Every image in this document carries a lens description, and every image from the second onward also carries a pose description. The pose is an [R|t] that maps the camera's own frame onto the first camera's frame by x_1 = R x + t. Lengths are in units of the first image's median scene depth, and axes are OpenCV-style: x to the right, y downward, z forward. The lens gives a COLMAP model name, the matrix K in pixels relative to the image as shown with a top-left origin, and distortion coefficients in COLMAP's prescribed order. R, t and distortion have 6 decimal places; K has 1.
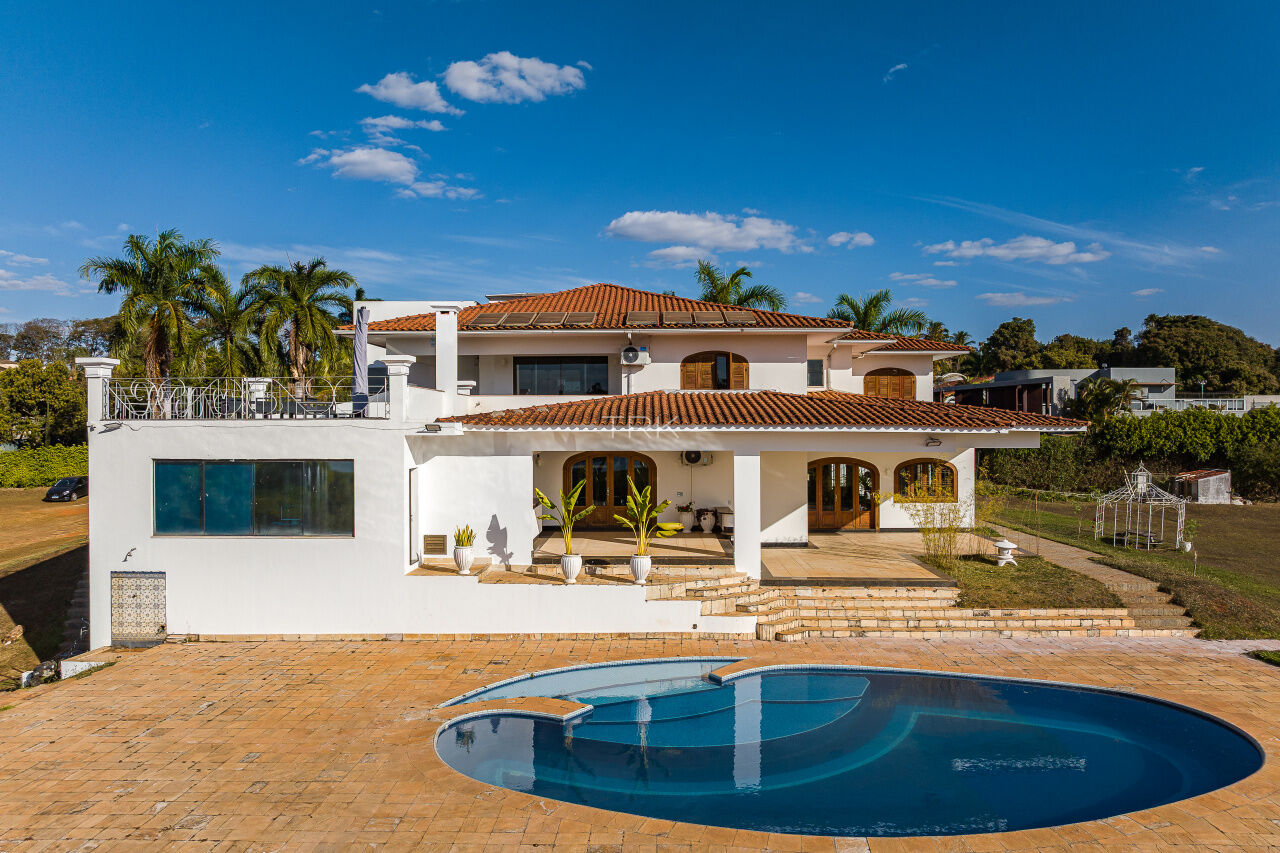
lens RADIAL K [[887.0, 0, 642.4], [0, 887.0, 426.2], [0, 0, 1]] dist [-0.036861, -0.001163]
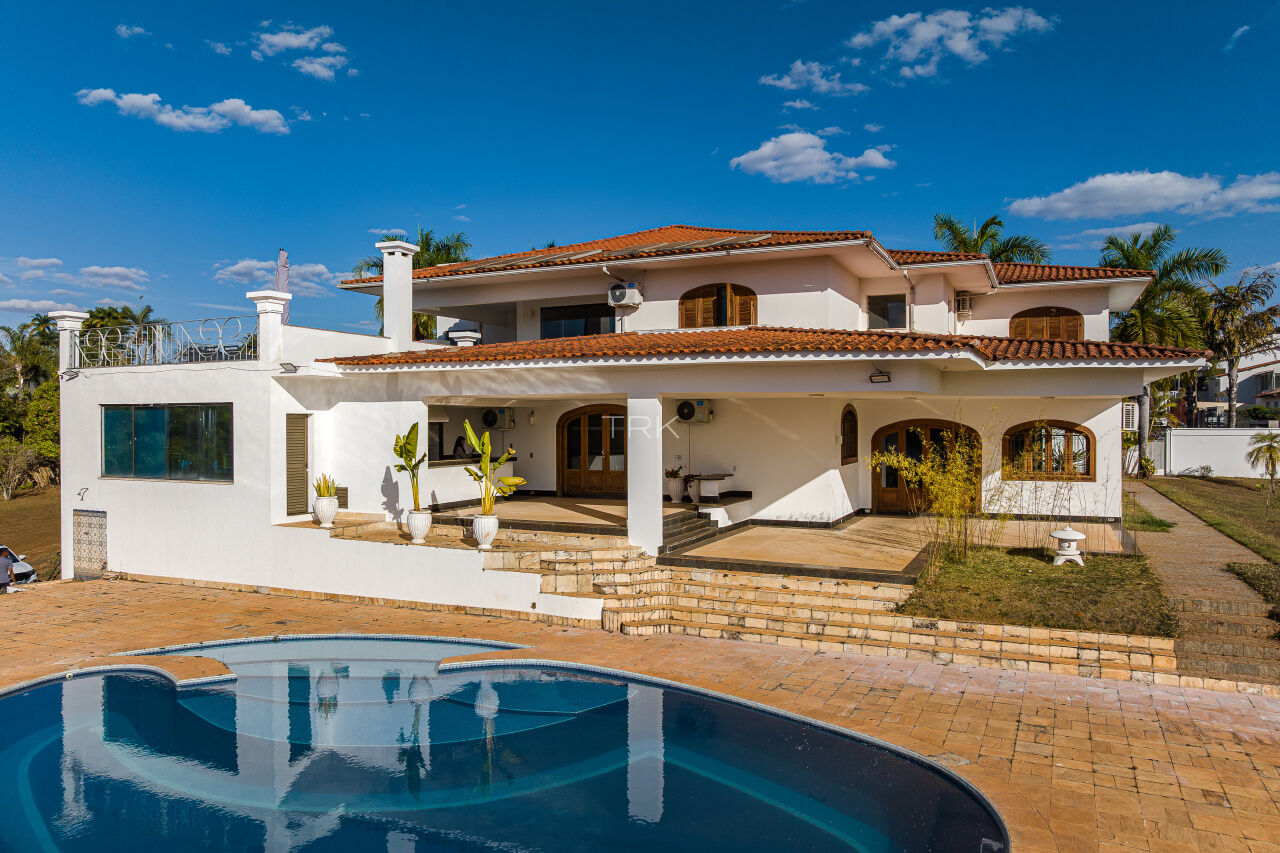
lens RADIAL K [[887.0, 0, 642.4], [0, 887.0, 426.2], [0, 0, 1]] dist [-0.036861, -0.001163]
pose [[0.915793, 0.002772, -0.401642, 0.462555], [-0.001008, 0.999989, 0.004604, 0.057869], [0.401650, -0.003812, 0.915785, 0.295739]]
